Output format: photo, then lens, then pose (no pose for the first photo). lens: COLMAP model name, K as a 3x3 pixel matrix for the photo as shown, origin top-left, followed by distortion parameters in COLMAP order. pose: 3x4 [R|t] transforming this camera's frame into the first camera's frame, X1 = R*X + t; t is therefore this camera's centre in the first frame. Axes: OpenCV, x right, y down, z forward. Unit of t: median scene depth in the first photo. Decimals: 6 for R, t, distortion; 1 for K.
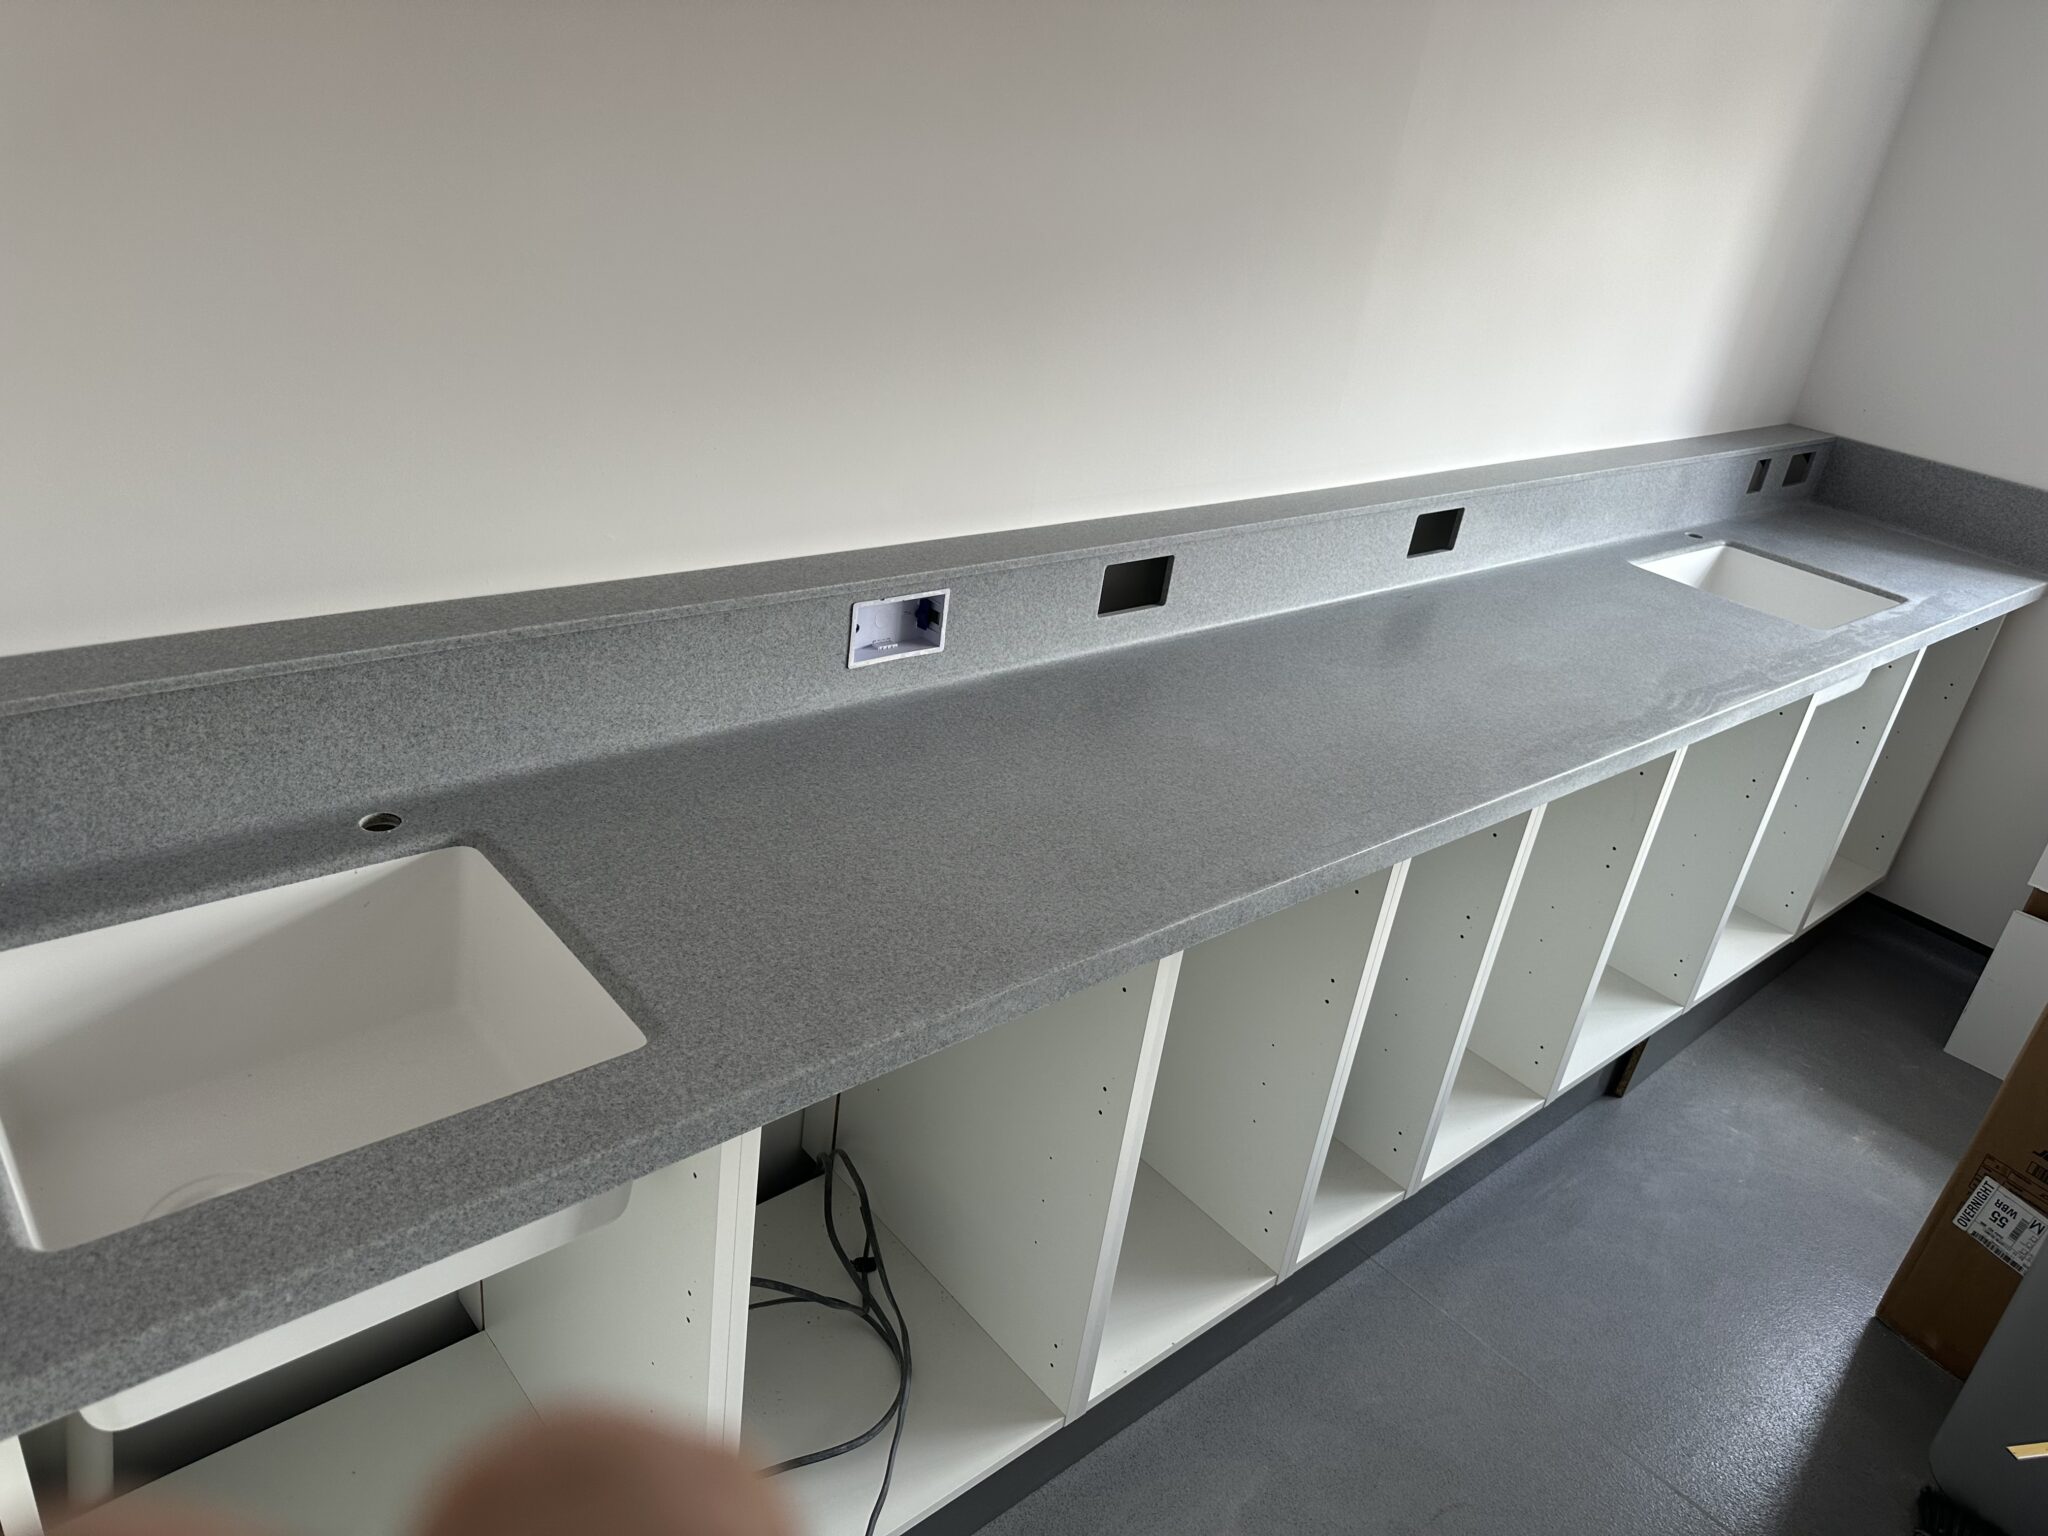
lens RADIAL K [[1459.1, 0, 1024.0], [0, 1459.1, 768.0], [0, 0, 1]] dist [0.092393, -0.141556]
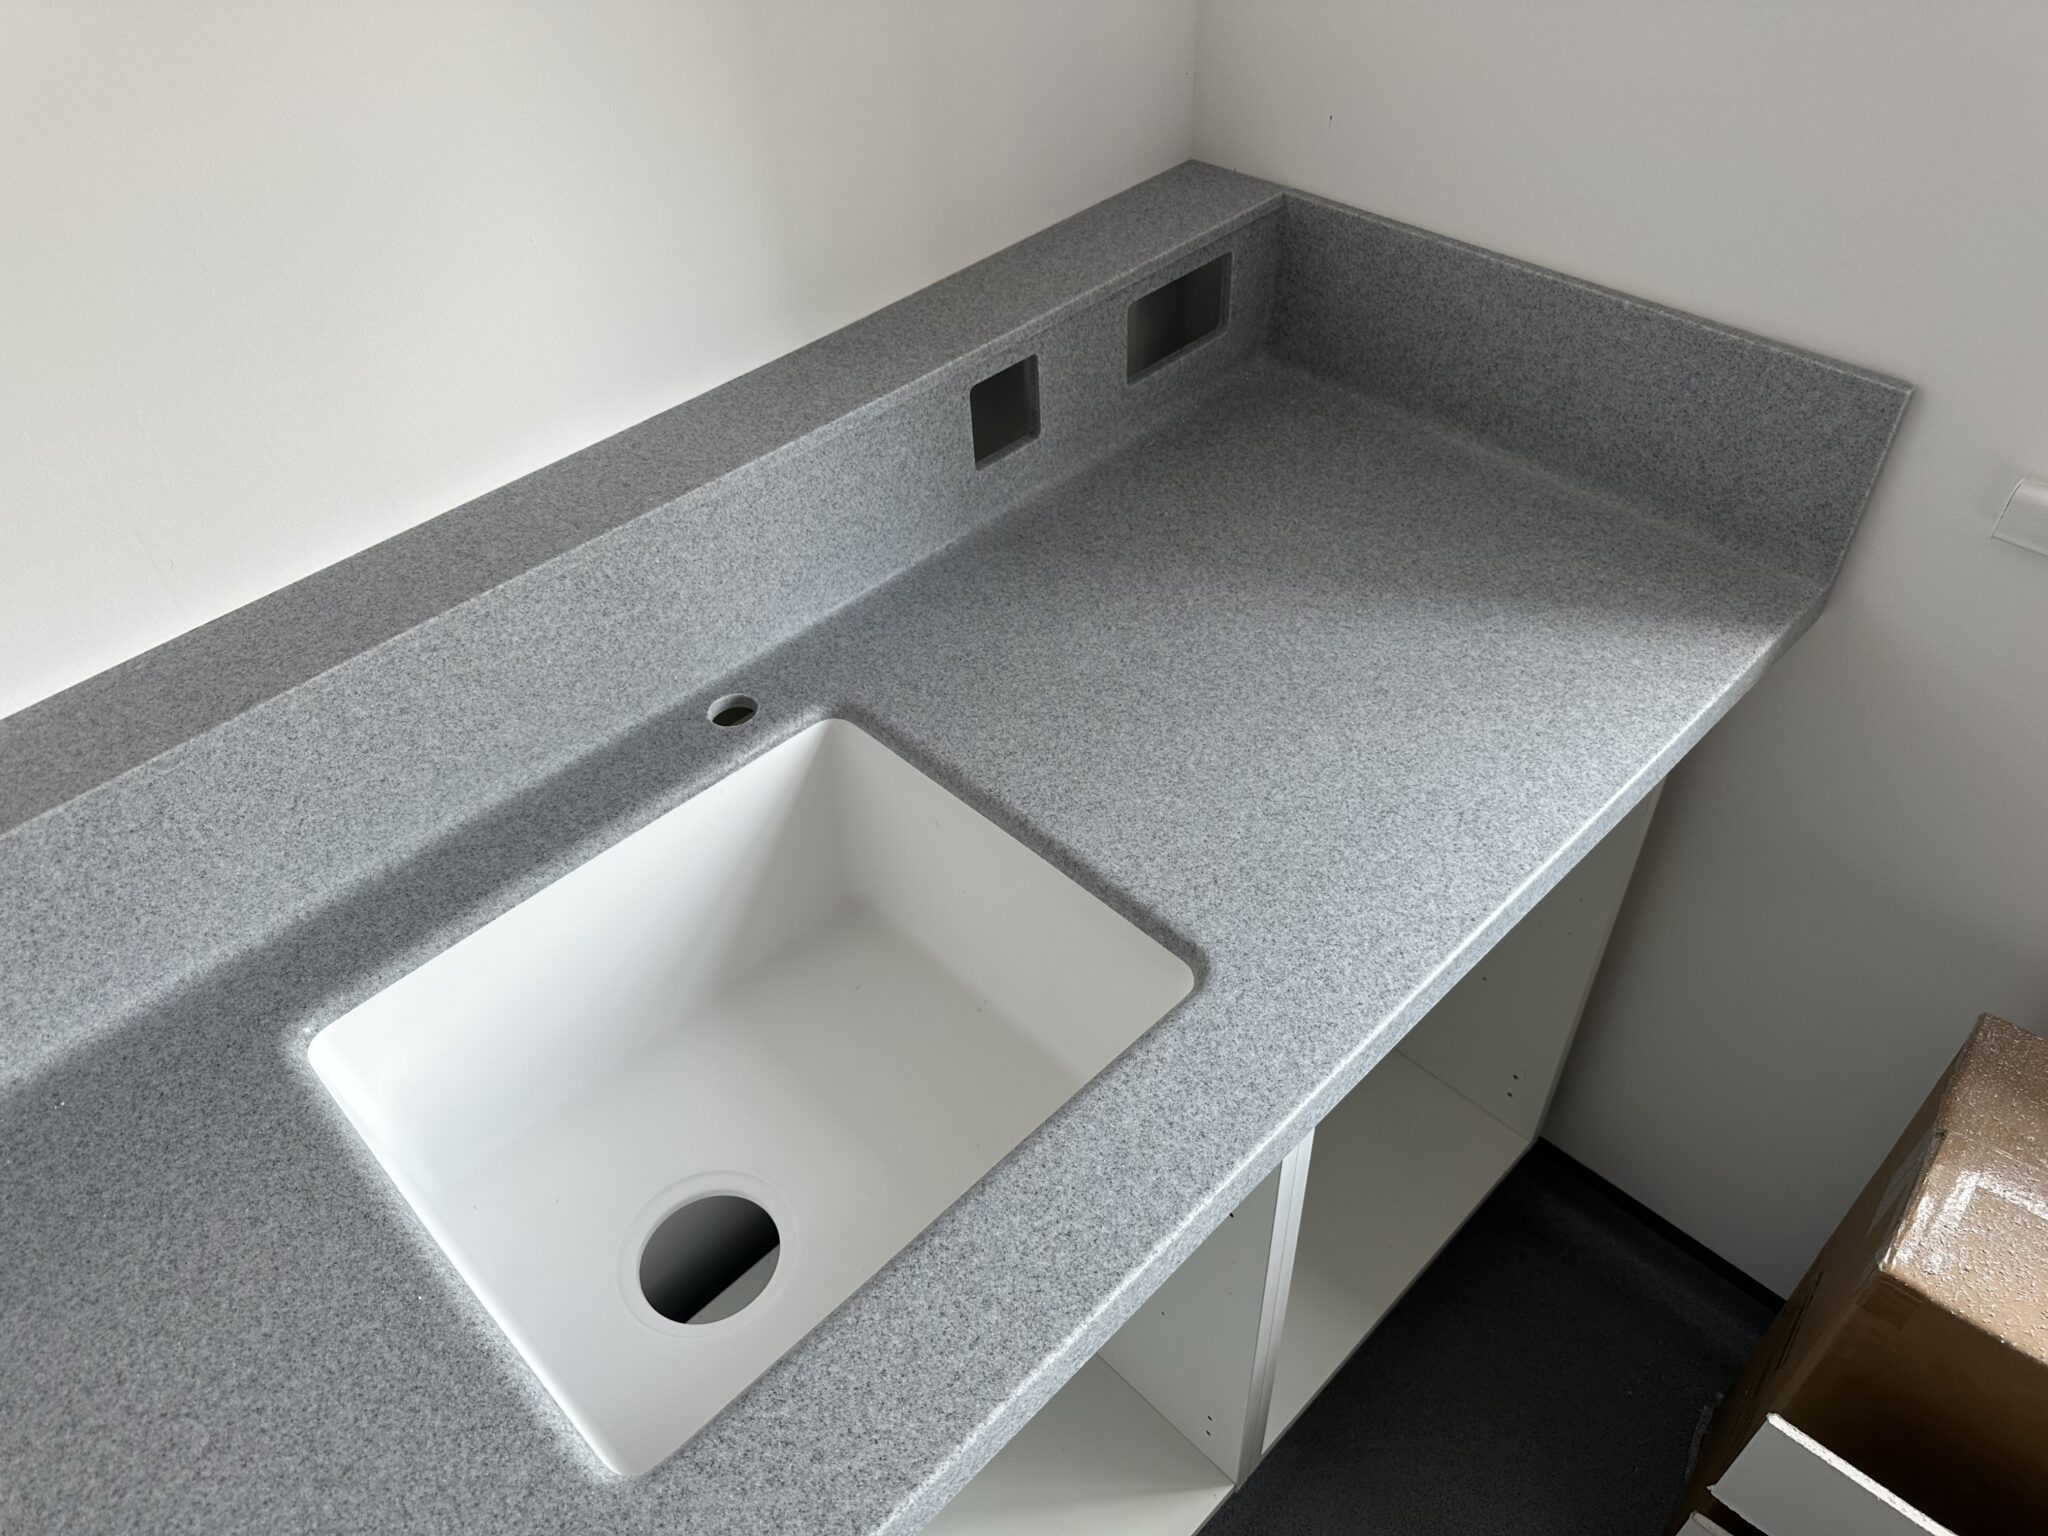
lens RADIAL K [[1474.3, 0, 1024.0], [0, 1474.3, 768.0], [0, 0, 1]] dist [0.161986, -0.294032]
pose [[0.981994, -0.172768, -0.076412, 0.512575], [0.187554, 0.940033, 0.284890, -0.219968], [0.022610, -0.294091, 0.955510, 0.611450]]
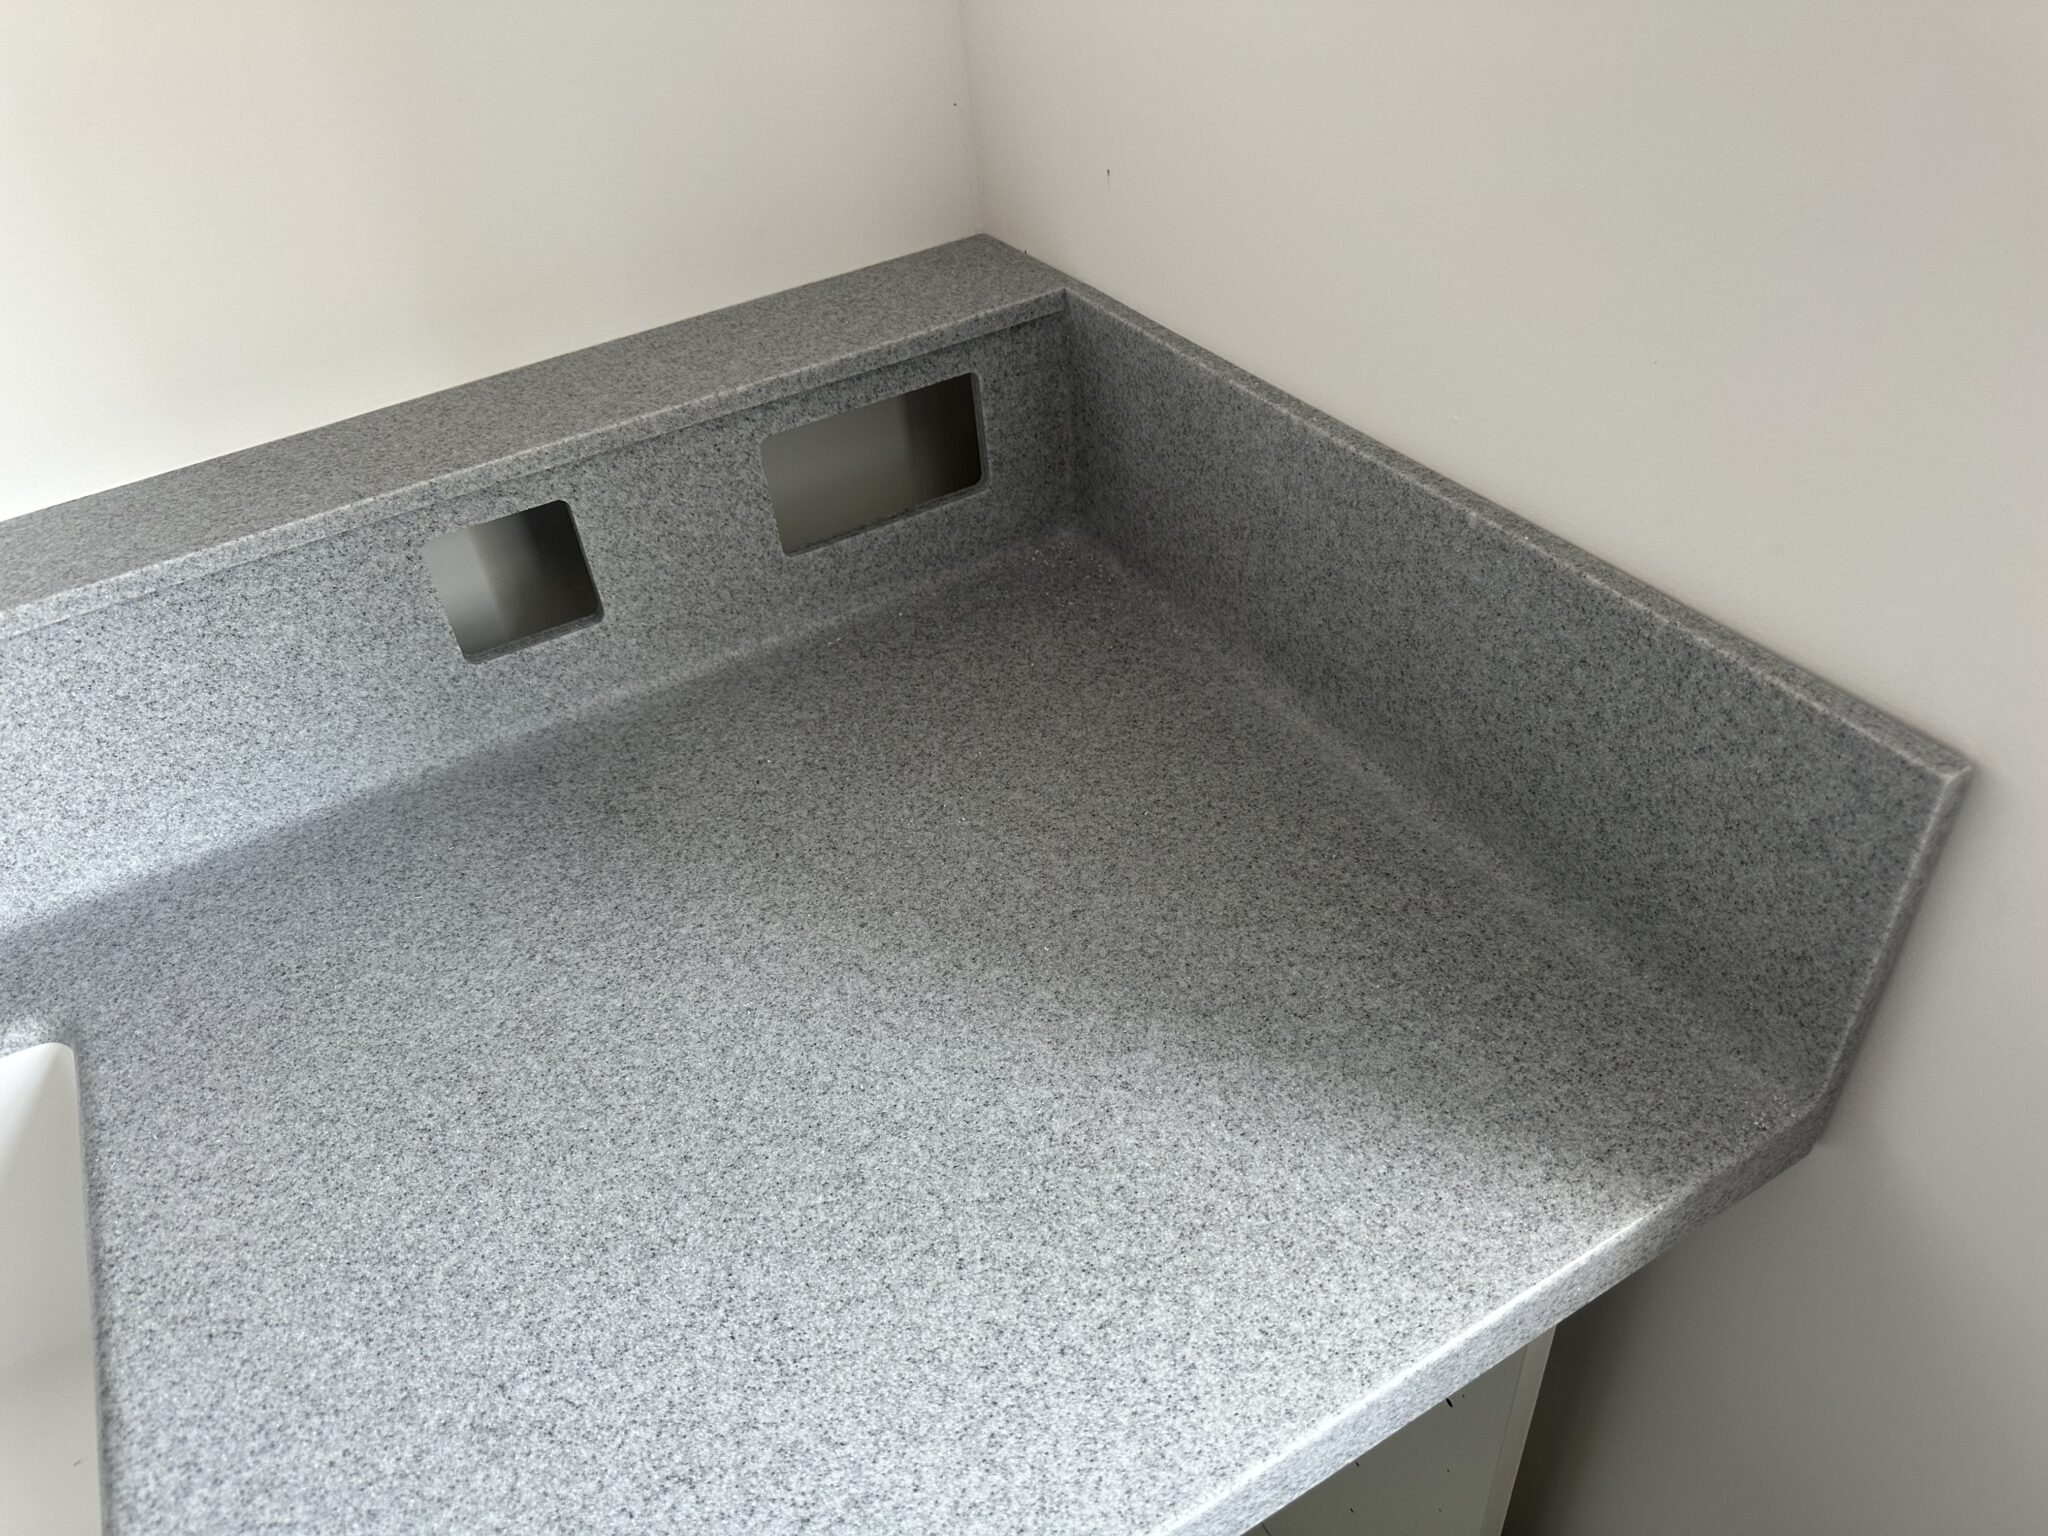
lens RADIAL K [[1459.1, 0, 1024.0], [0, 1459.1, 768.0], [0, 0, 1]] dist [0.092393, -0.141556]
pose [[0.954686, -0.048306, -0.293667, 0.646467], [0.110292, 0.973906, 0.198349, -0.207176], [0.276423, -0.221750, 0.935103, 0.791857]]
